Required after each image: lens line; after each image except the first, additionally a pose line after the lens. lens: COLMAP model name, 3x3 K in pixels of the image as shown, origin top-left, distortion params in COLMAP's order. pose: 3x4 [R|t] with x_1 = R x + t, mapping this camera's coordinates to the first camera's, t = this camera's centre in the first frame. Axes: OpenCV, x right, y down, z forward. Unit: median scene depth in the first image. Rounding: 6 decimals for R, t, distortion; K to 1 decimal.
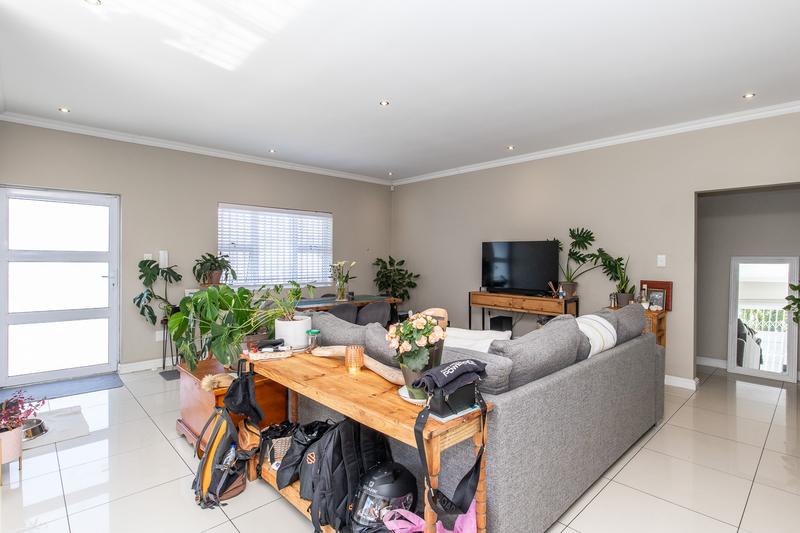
lens RADIAL K [[399.7, 0, 404.4], [0, 399.7, 264.1], [0, 0, 1]] dist [-0.003245, -0.000291]
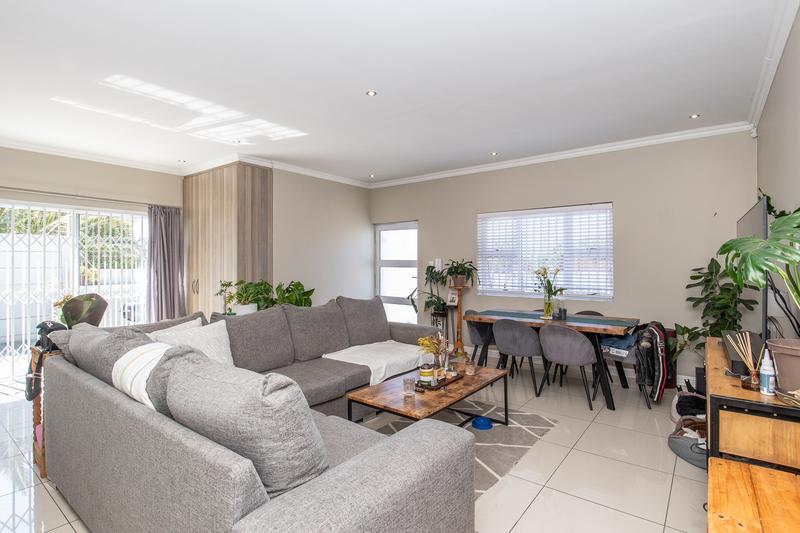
lens RADIAL K [[395.8, 0, 414.2], [0, 395.8, 266.3], [0, 0, 1]] dist [-0.003065, -0.000334]
pose [[0.161882, -0.000574, -0.986810, 0.657568], [-0.006945, 0.999974, -0.001721, -0.006441], [0.986786, 0.007132, 0.161874, 0.758510]]
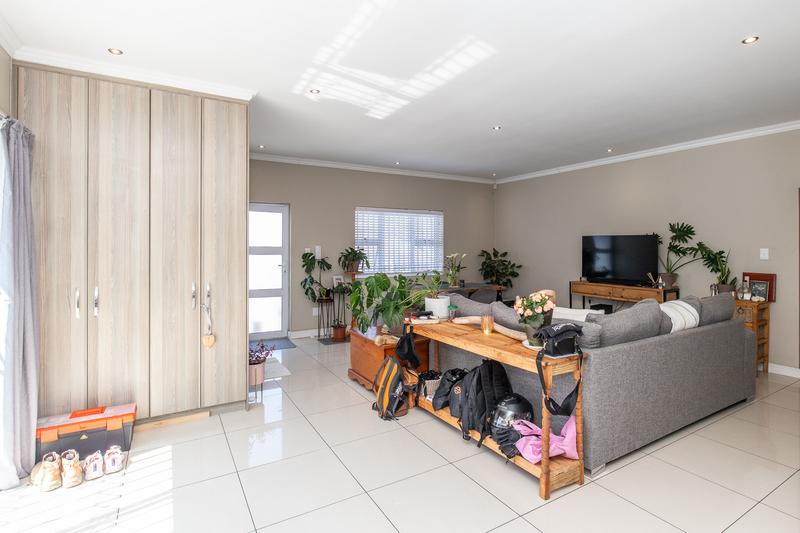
lens RADIAL K [[400.8, 0, 408.8], [0, 400.8, 249.6], [0, 0, 1]] dist [-0.003302, -0.000535]
pose [[0.975775, -0.002188, -0.218766, -0.035470], [0.000353, 0.999964, -0.008427, -0.010286], [0.218776, 0.008146, 0.975741, -0.211455]]
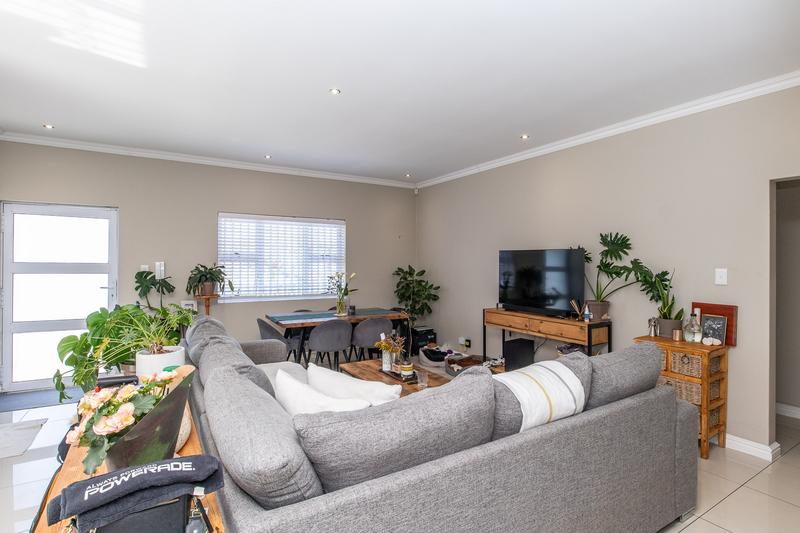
lens RADIAL K [[400.8, 0, 400.0], [0, 400.8, 266.5], [0, 0, 1]] dist [-0.003560, -0.000437]
pose [[0.978624, 0.001790, -0.205651, 0.201135], [-0.003085, 0.999977, -0.005977, -0.018711], [0.205635, 0.006483, 0.978607, 0.150340]]
